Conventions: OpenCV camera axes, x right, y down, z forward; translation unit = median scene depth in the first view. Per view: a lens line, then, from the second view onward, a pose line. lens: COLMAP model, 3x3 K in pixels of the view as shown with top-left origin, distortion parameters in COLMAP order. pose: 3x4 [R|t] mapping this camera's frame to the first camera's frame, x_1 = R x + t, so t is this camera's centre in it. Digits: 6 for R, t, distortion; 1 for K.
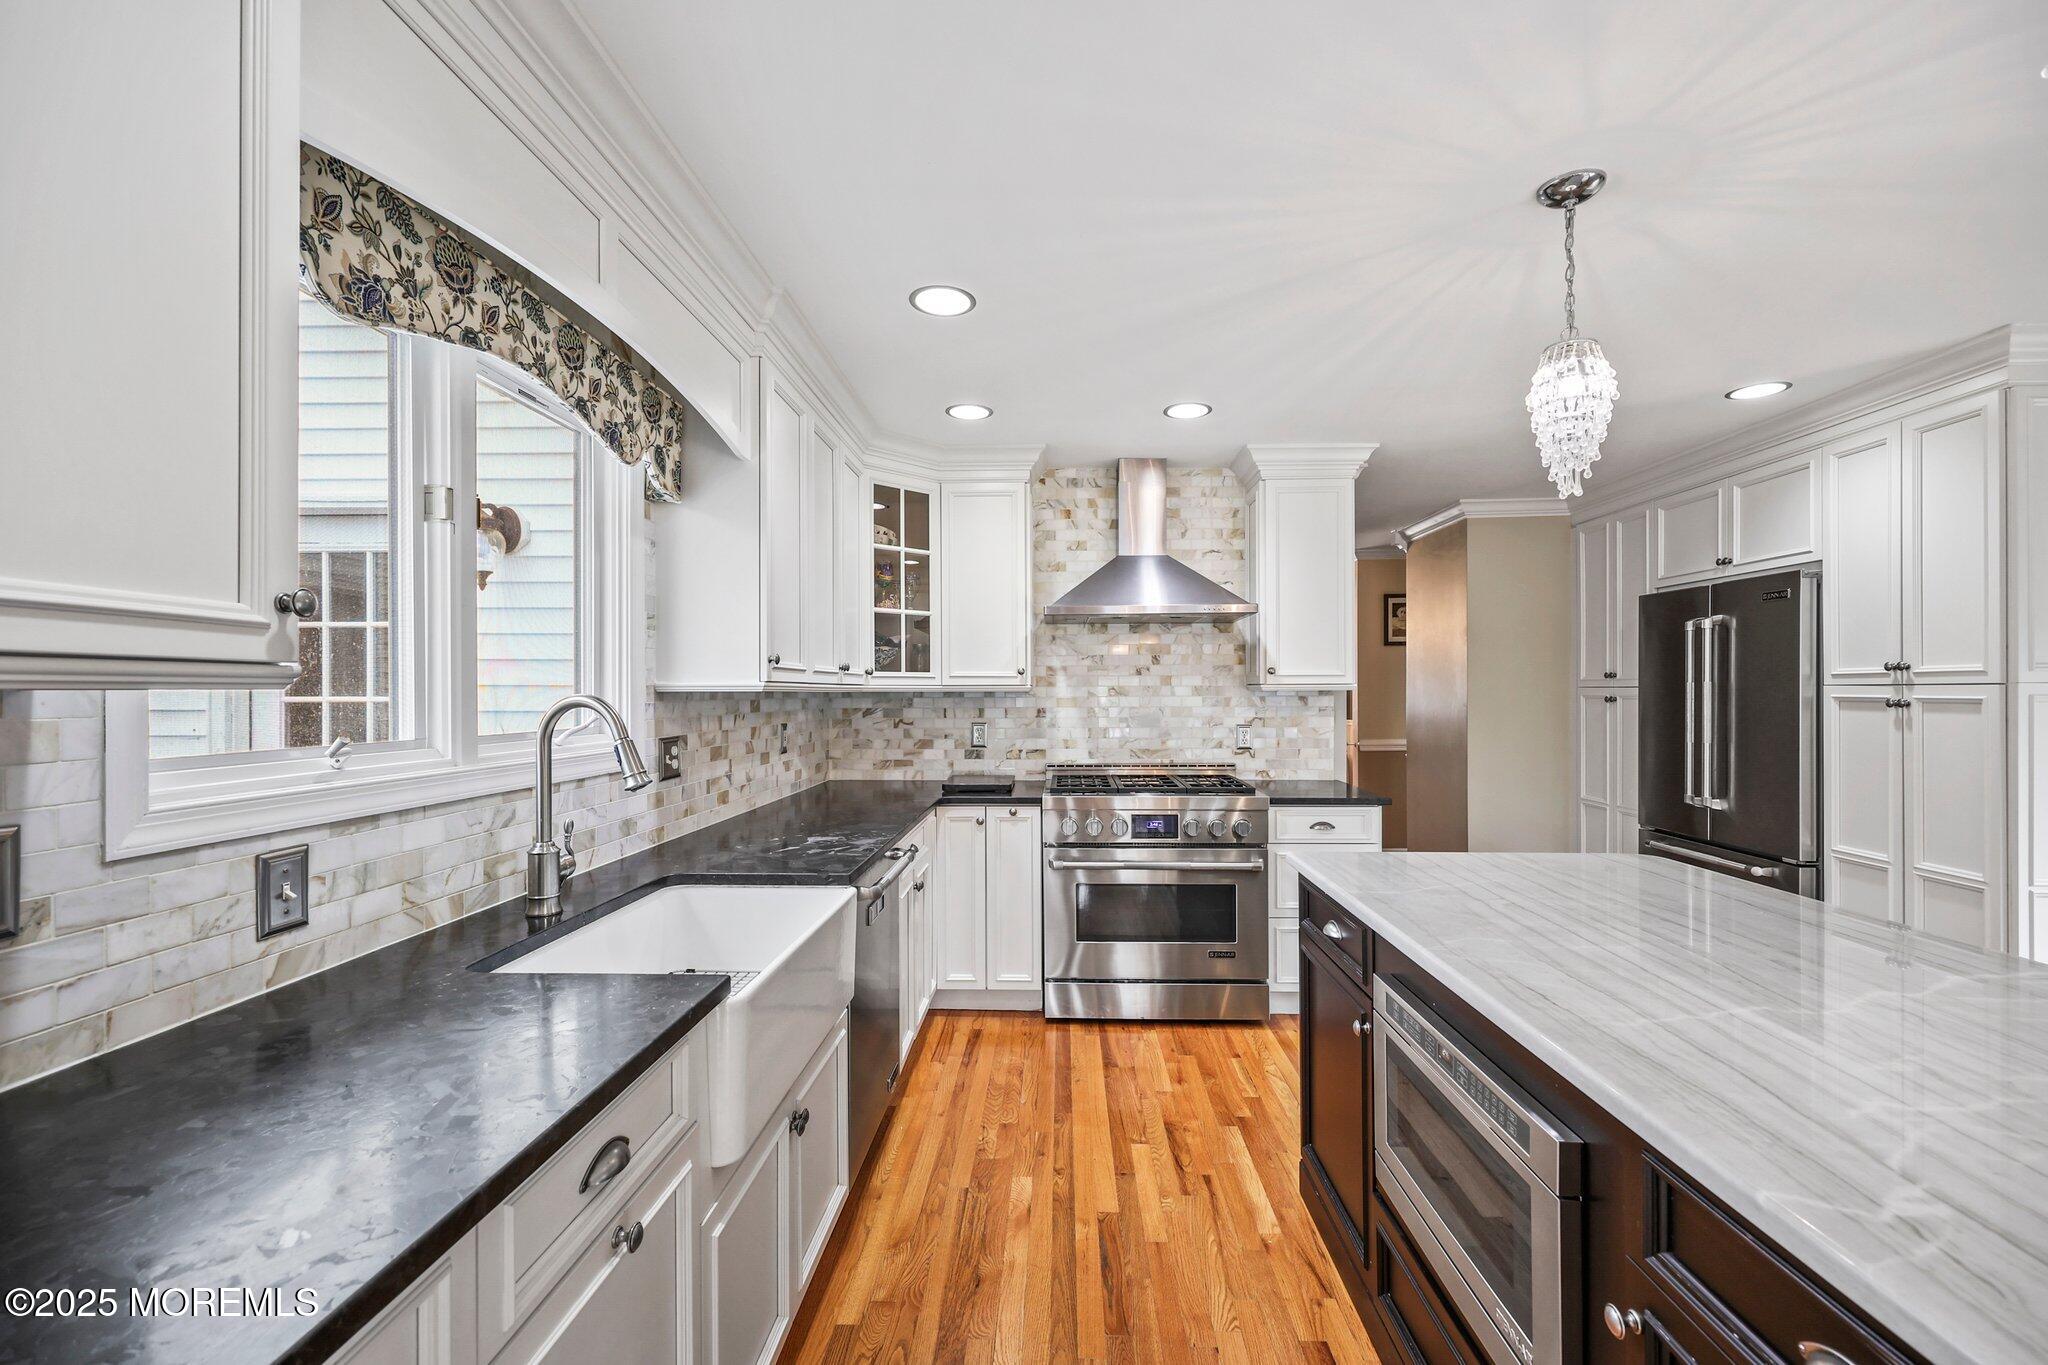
lens RADIAL K [[840.8, 0, 1029.7], [0, 840.8, 693.7], [0, 0, 1]] dist [-0.000088, -0.000460]
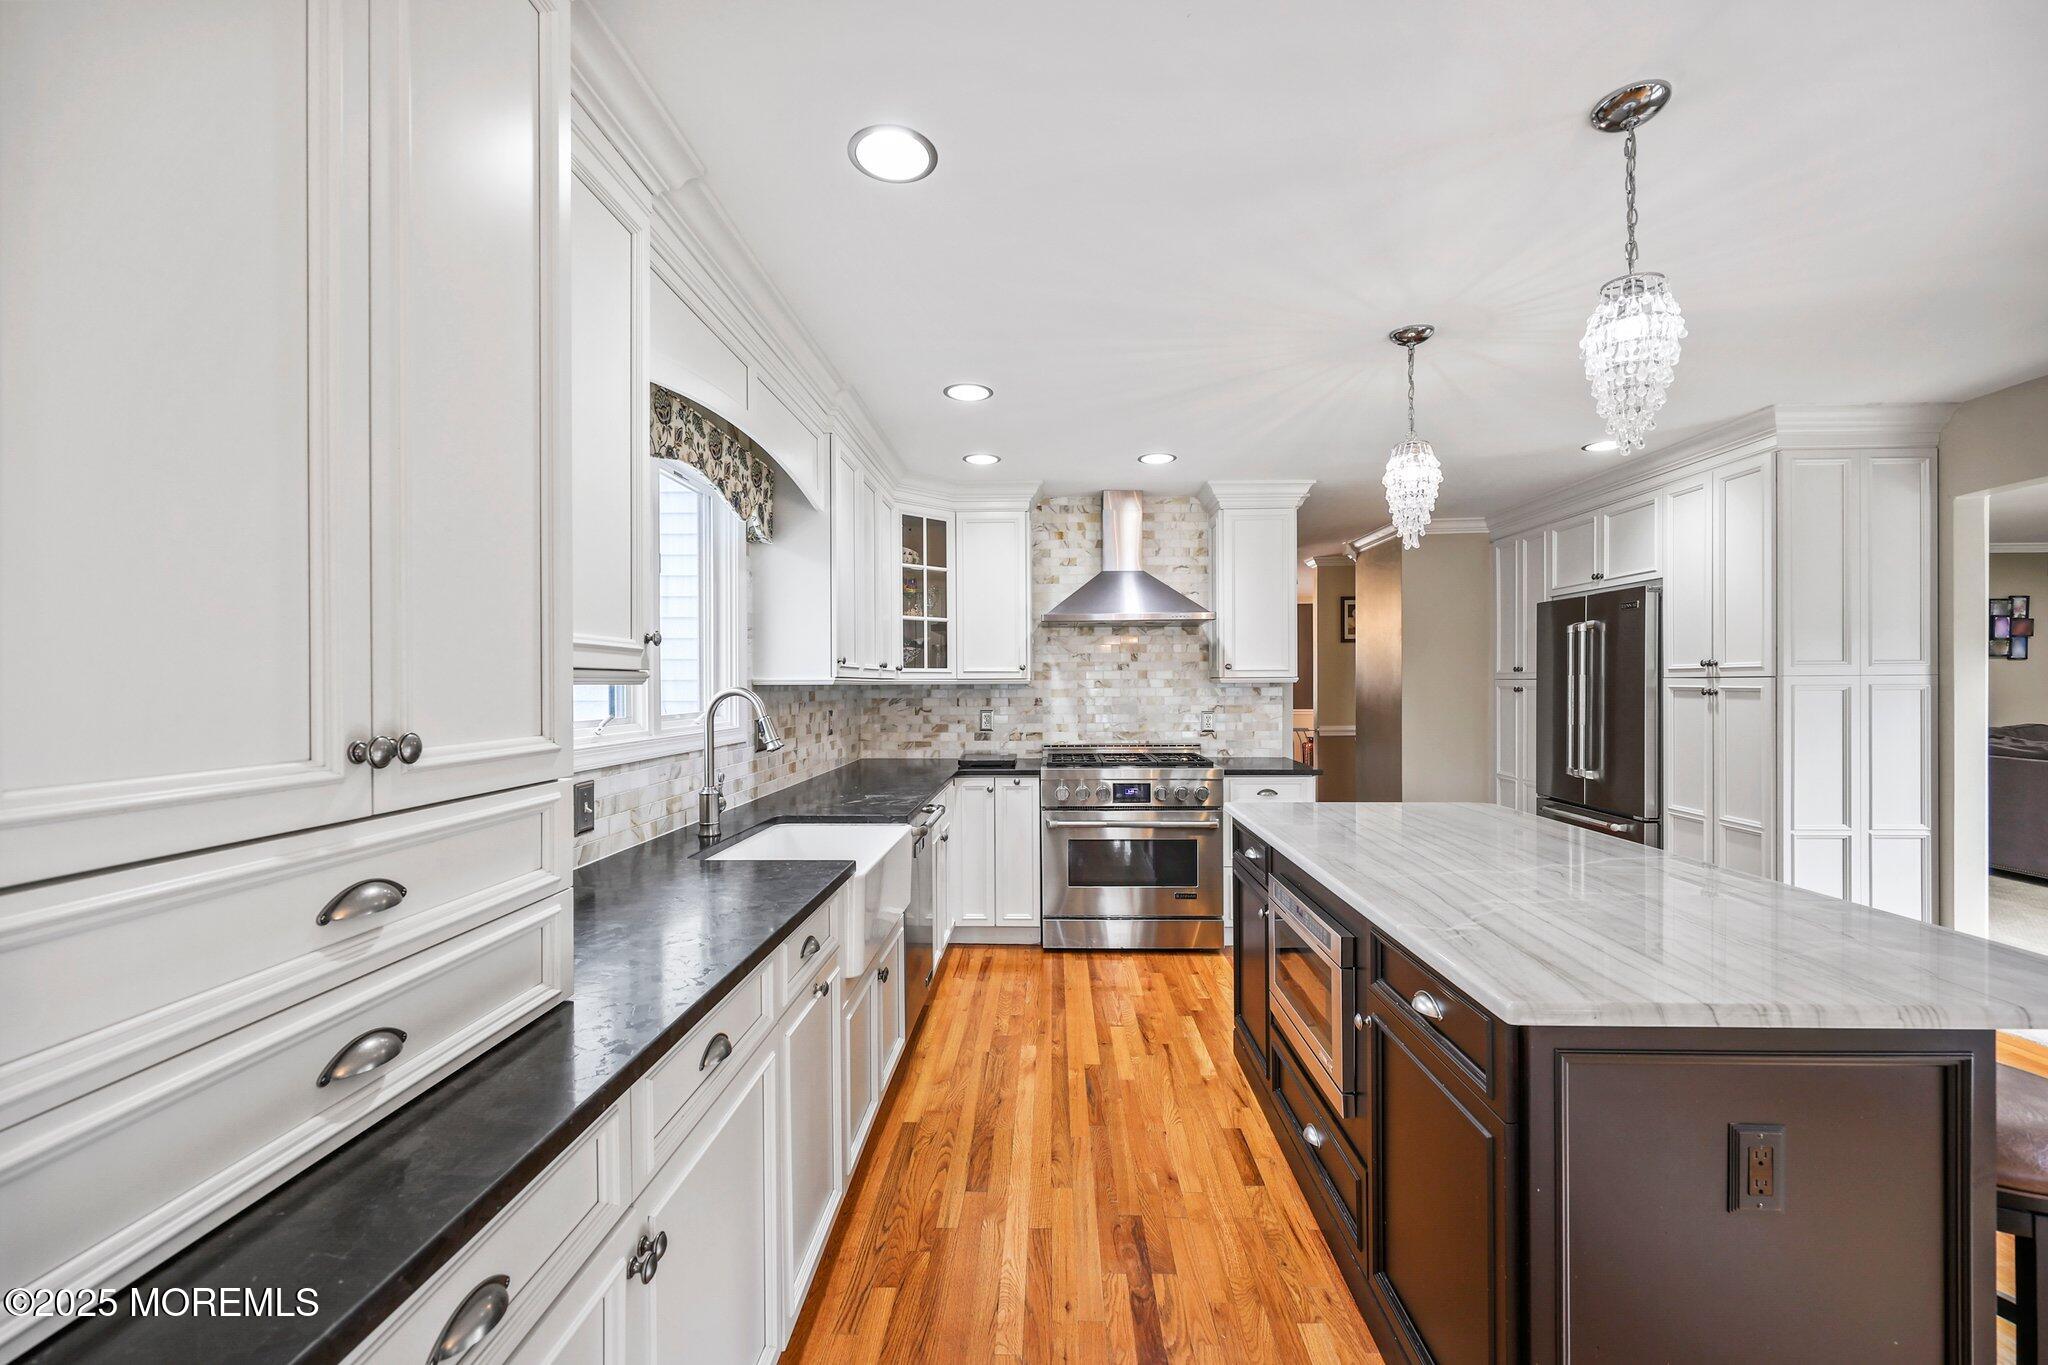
lens RADIAL K [[837.6, 0, 1025.8], [0, 837.6, 689.2], [0, 0, 1]] dist [-0.000714, -0.000030]
pose [[0.999980, -0.001961, 0.006068, -0.015232], [0.001936, 0.999990, 0.004147, -0.000167], [-0.006076, -0.004136, 0.999973, -0.246732]]
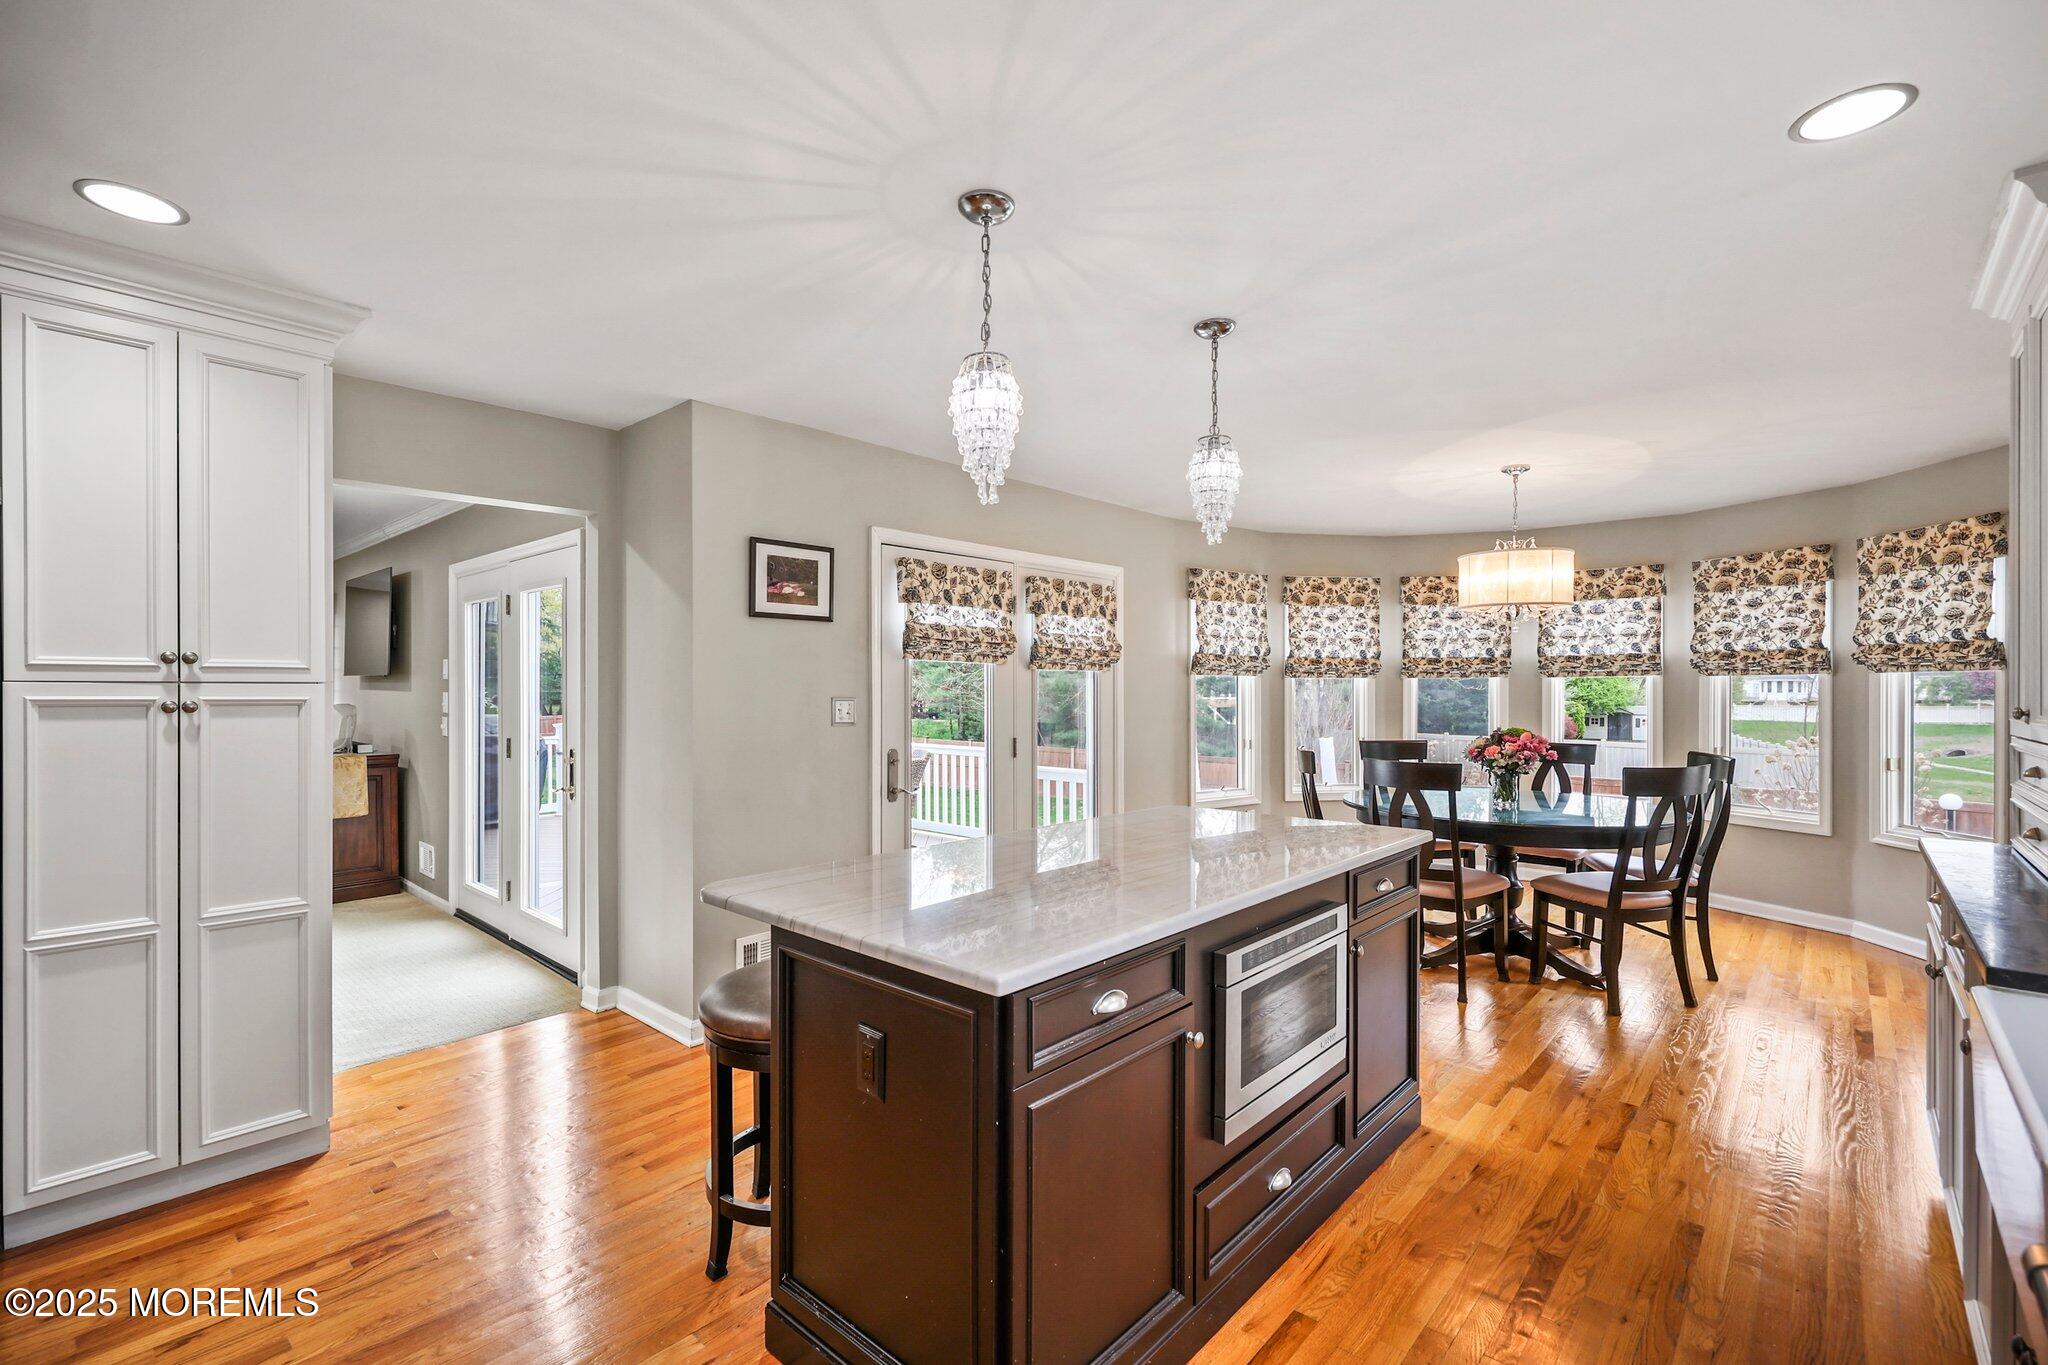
lens RADIAL K [[898.2, 0, 1029.2], [0, 898.2, 692.8], [0, 0, 1]] dist [-0.001090, -0.001095]
pose [[-0.765968, 0.000023, 0.642879, -0.065202], [0.002631, 0.999992, 0.003099, -0.001590], [-0.642874, 0.004065, -0.765961, 1.029387]]
